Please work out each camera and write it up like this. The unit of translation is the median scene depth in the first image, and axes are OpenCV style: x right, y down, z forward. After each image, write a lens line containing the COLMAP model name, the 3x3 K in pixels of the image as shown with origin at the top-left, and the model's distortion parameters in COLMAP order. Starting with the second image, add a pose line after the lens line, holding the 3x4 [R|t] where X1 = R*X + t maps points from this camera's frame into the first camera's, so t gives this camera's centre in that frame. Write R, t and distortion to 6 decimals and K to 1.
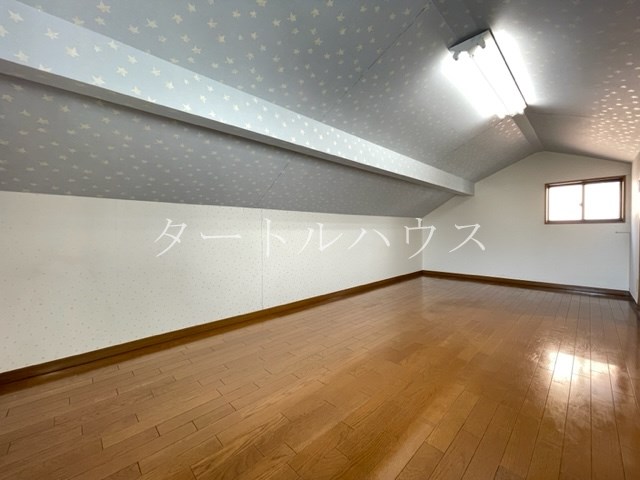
lens RADIAL K [[272.1, 0, 328.7], [0, 272.1, 238.9], [0, 0, 1]] dist [0.020488, 0.000001]
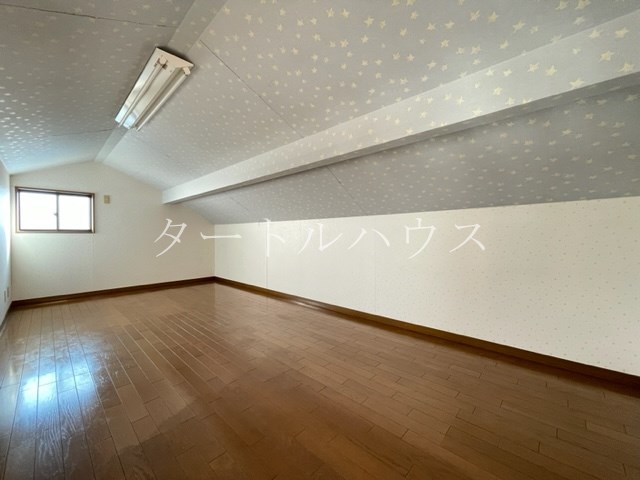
lens RADIAL K [[259.9, 0, 316.8], [0, 259.9, 236.9], [0, 0, 1]] dist [-0.002565, 0.000029]
pose [[0.009451, 0.008804, -0.999917, 1.125005], [-0.027289, 0.999591, 0.008543, -0.042774], [0.999583, 0.027206, 0.009688, 1.151980]]
